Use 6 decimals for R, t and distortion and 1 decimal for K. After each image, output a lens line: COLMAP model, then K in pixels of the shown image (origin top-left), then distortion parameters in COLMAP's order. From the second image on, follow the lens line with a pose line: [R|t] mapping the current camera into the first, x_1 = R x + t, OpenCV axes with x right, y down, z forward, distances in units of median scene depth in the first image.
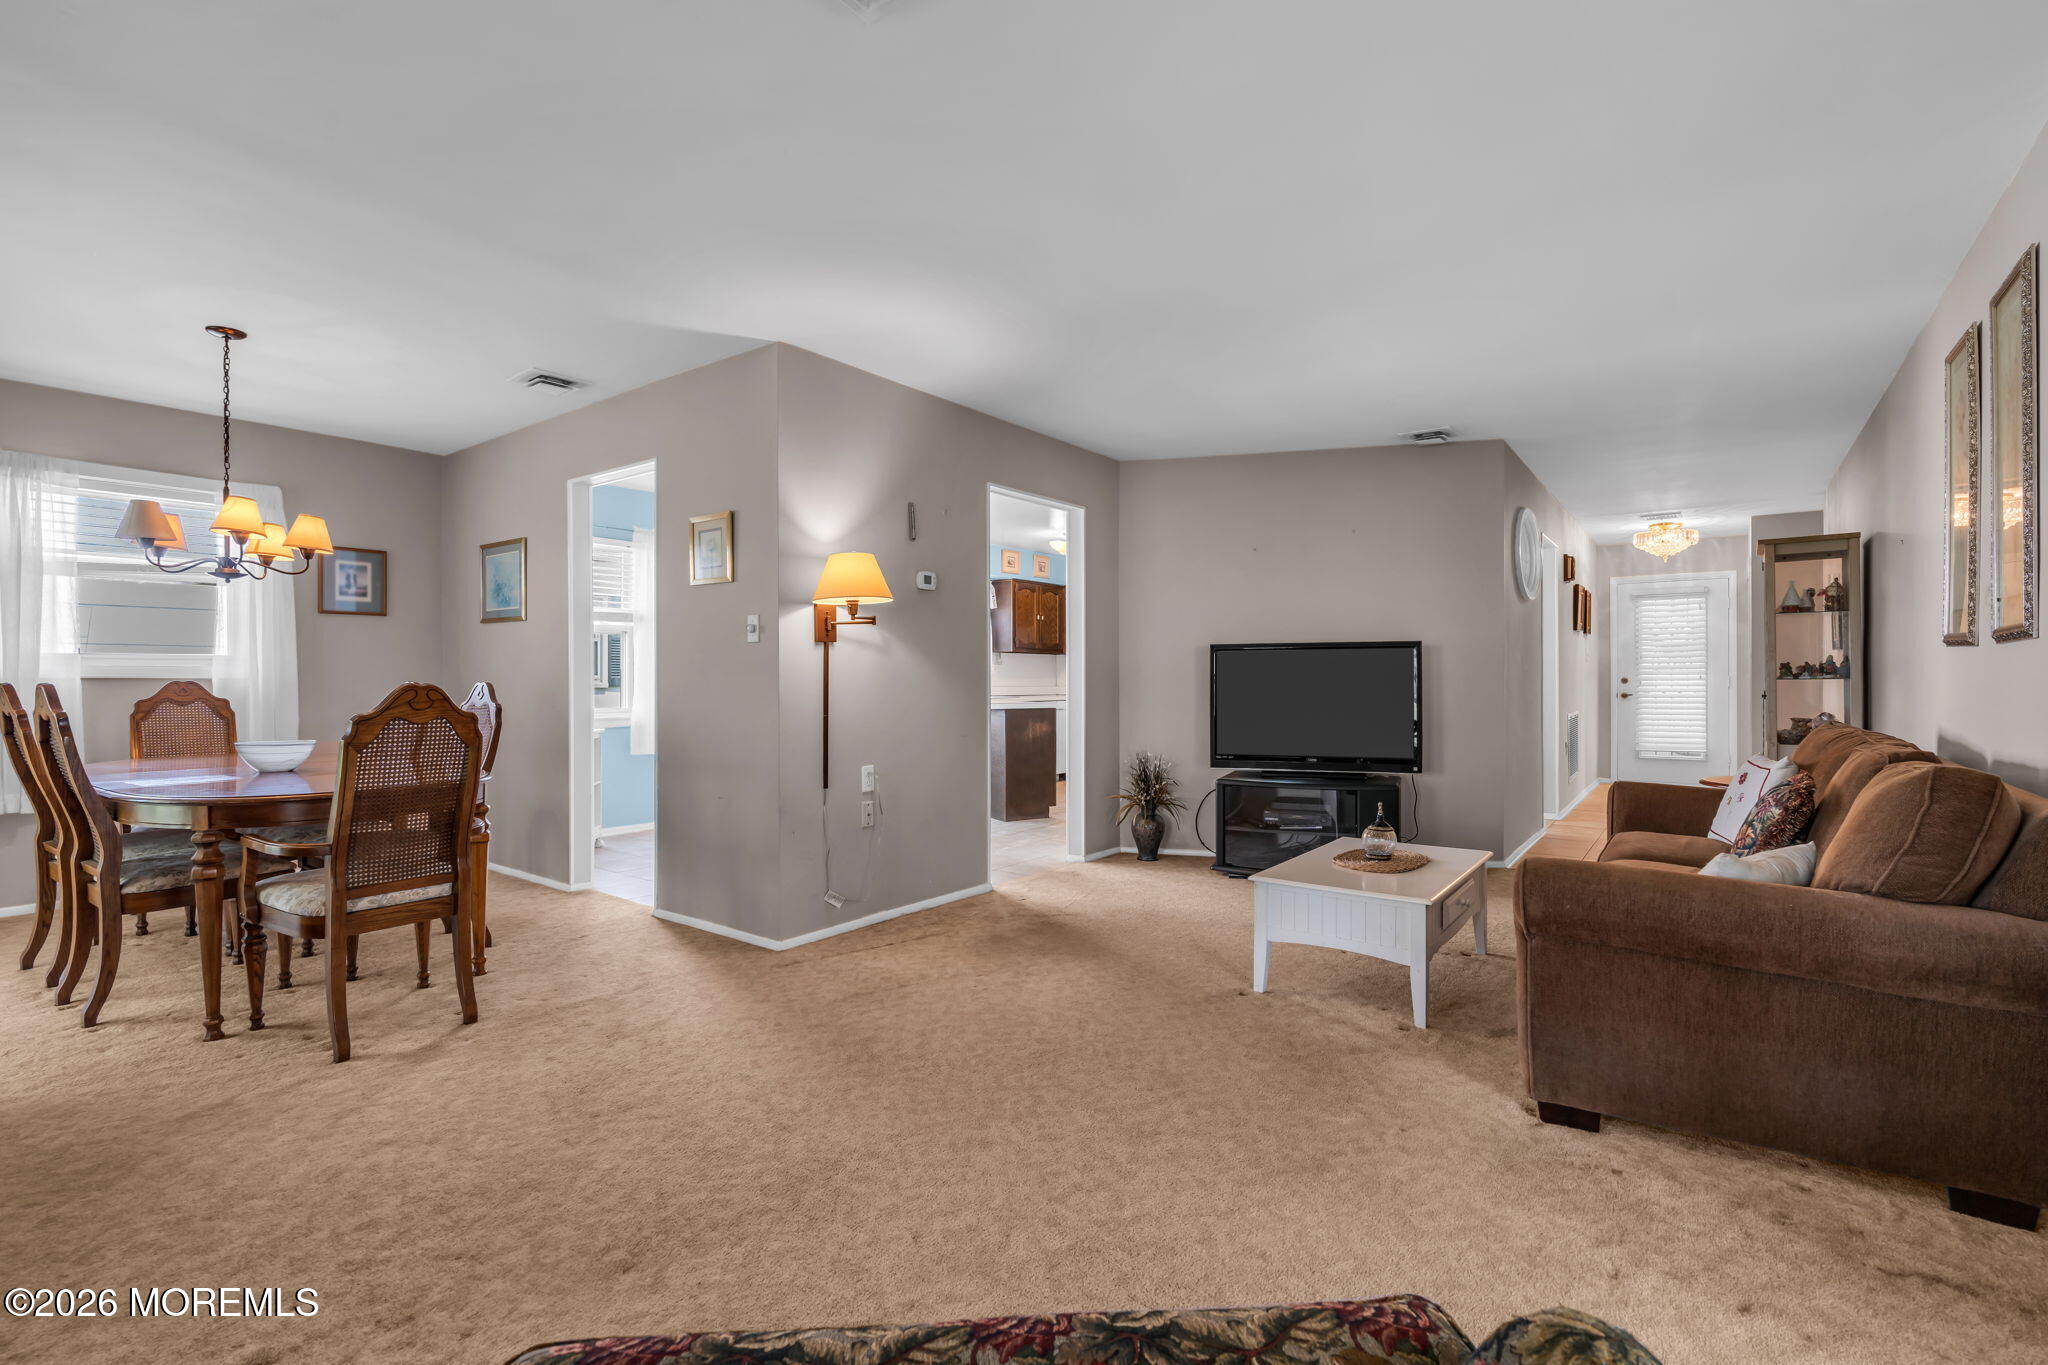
lens RADIAL K [[943.6, 0, 1029.0], [0, 943.6, 684.1], [0, 0, 1]] dist [-0.003997, 0.000379]
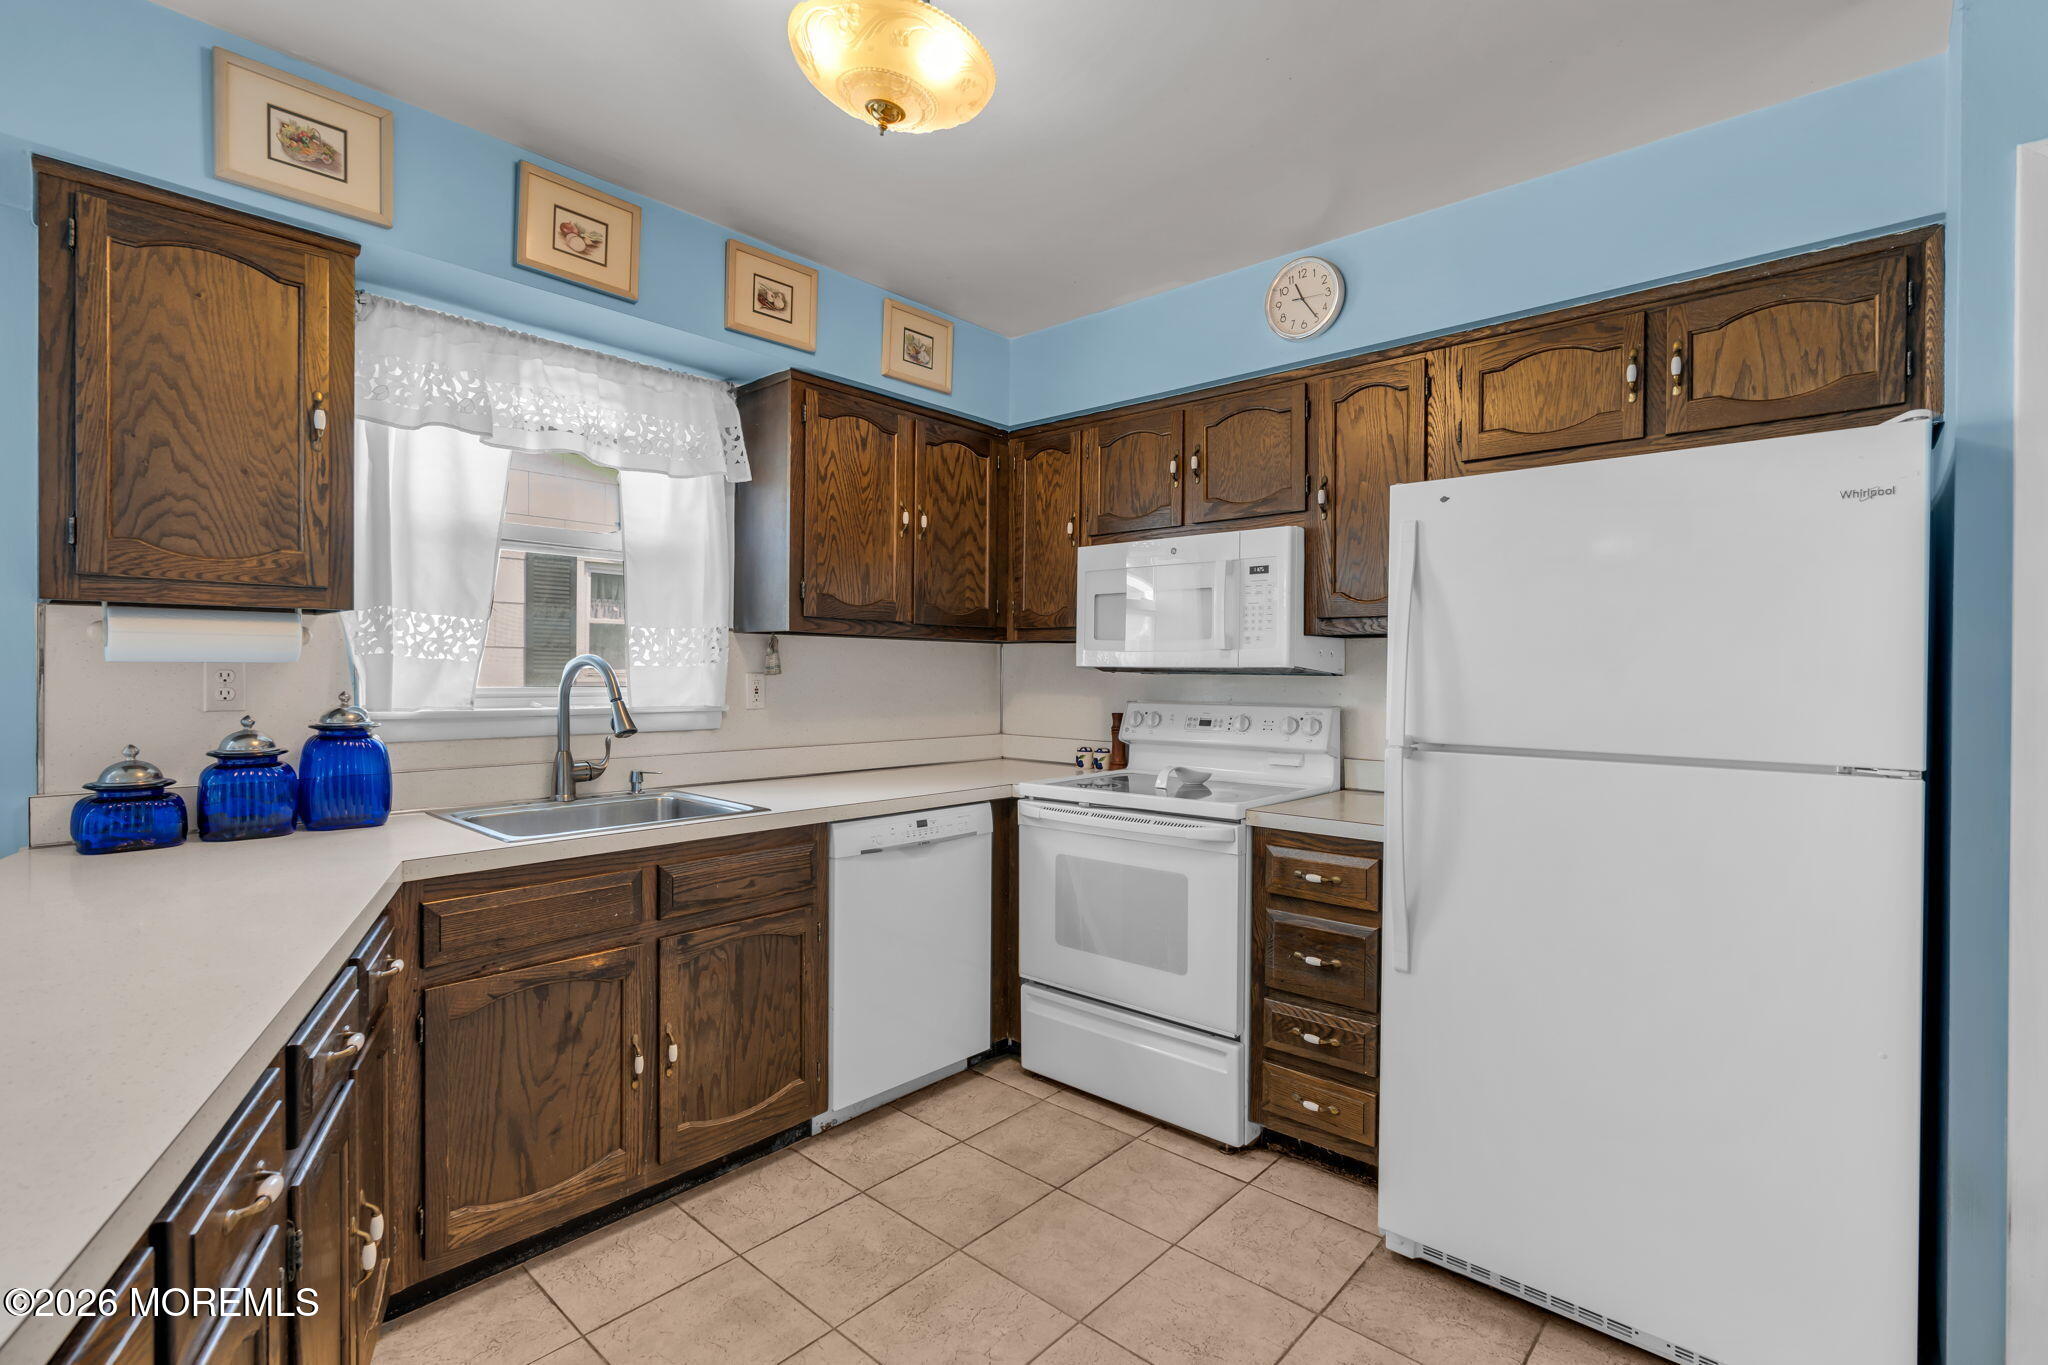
lens RADIAL K [[943.6, 0, 1016.0], [0, 943.6, 679.6], [0, 0, 1]] dist [-0.003997, 0.000379]
pose [[0.996576, 0.015139, -0.081286, 0.177989], [-0.014410, 0.999851, 0.009546, -0.056884], [0.081419, -0.008342, 0.996645, 1.775947]]
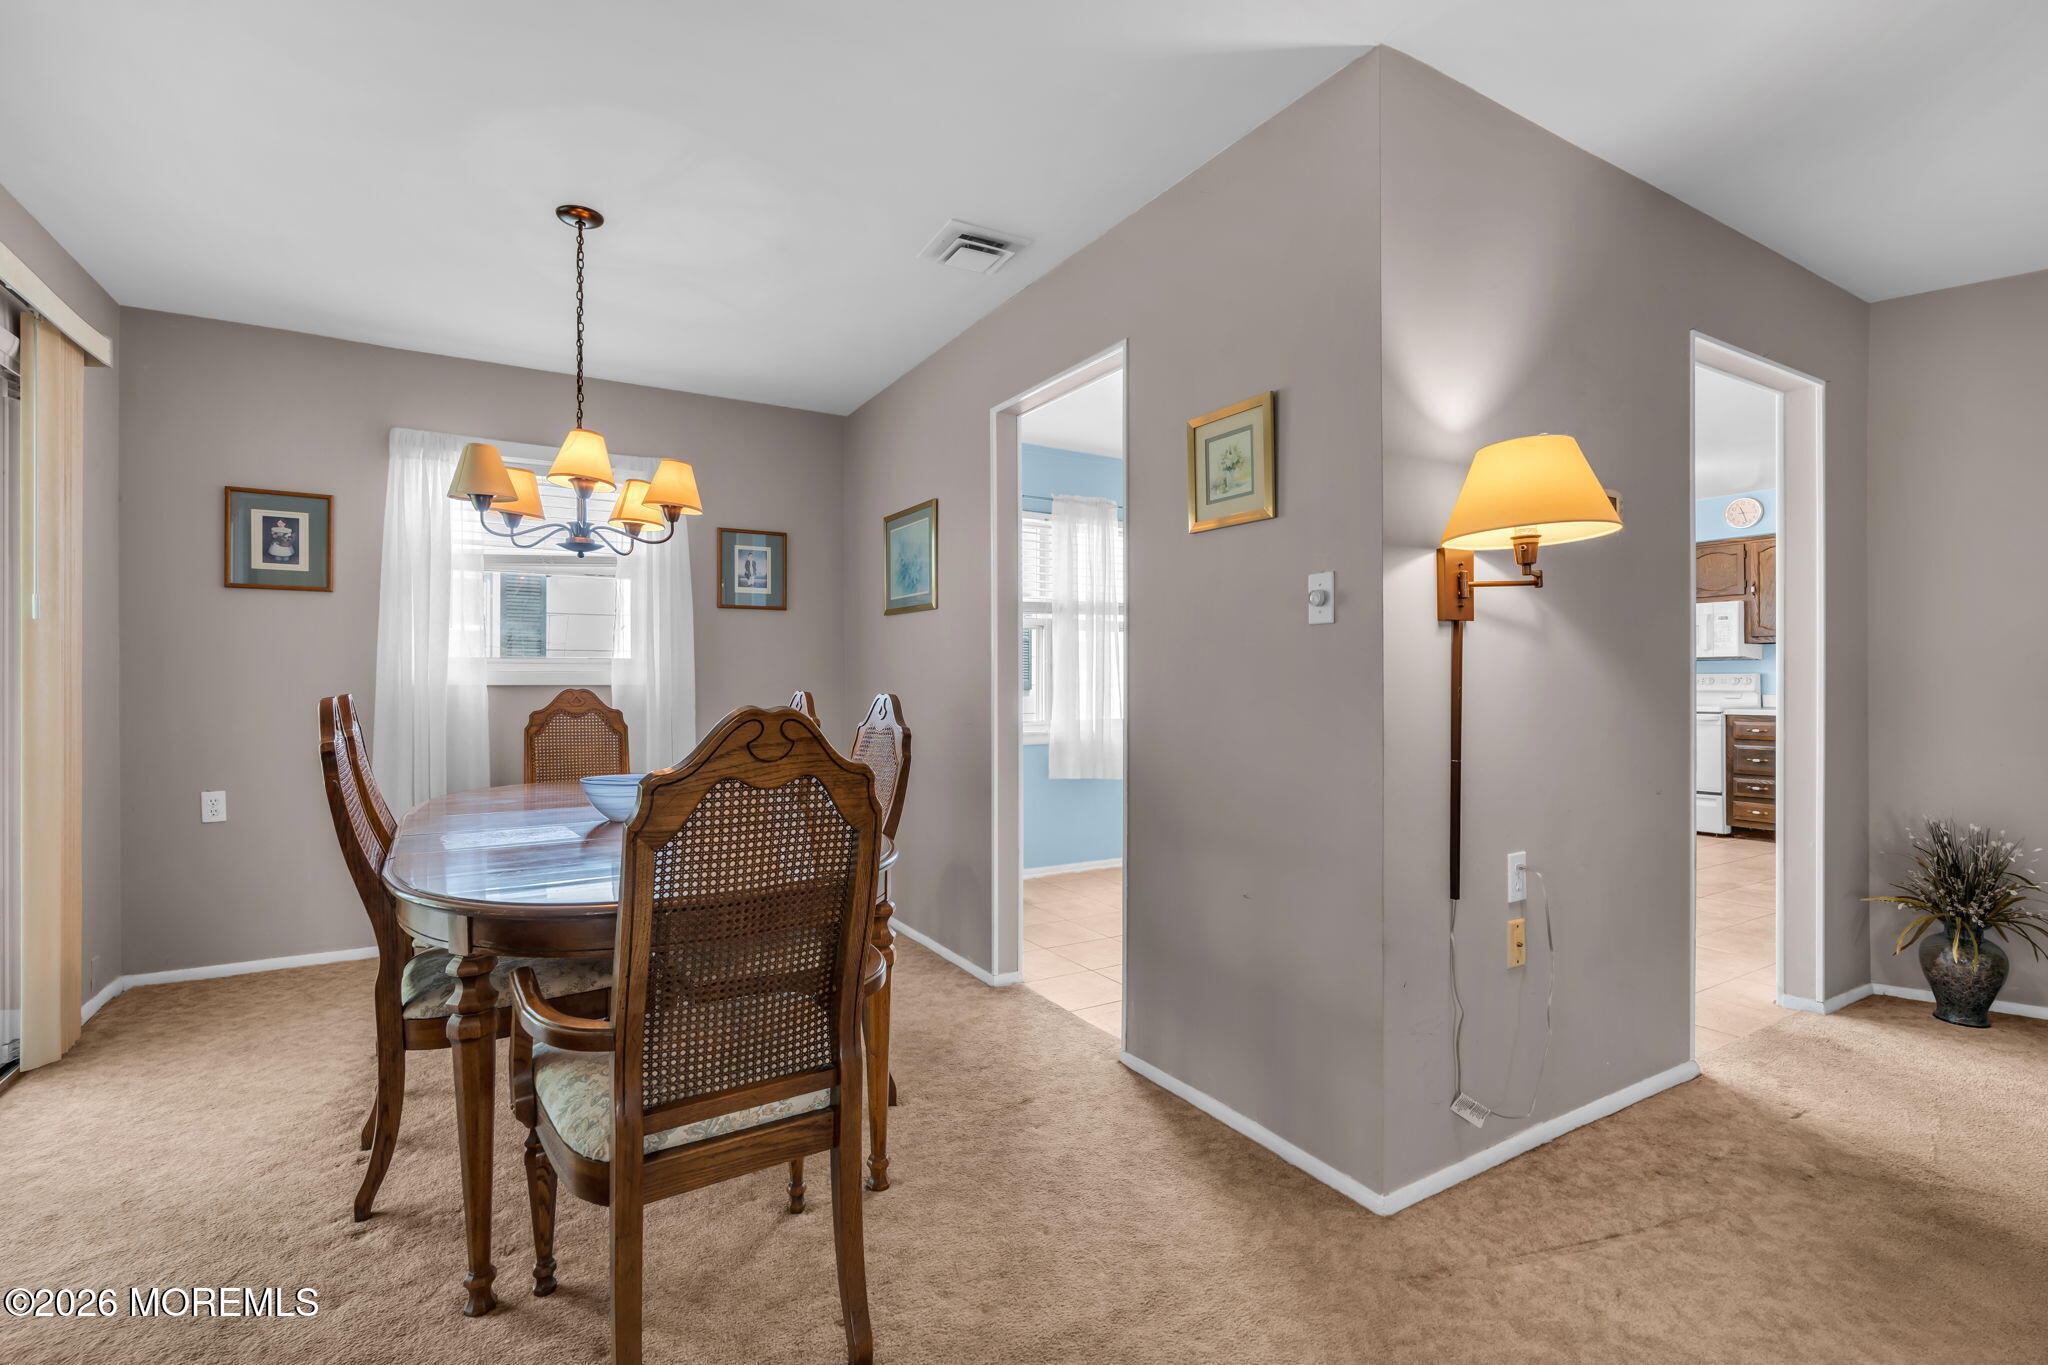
lens RADIAL K [[943.6, 0, 1026.4], [0, 943.6, 681.5], [0, 0, 1]] dist [-0.003997, 0.000379]
pose [[0.928308, -0.000343, -0.371812, -0.239700], [-0.001082, 0.999993, -0.003623, -0.008443], [0.371811, 0.003766, 0.928301, 0.418486]]
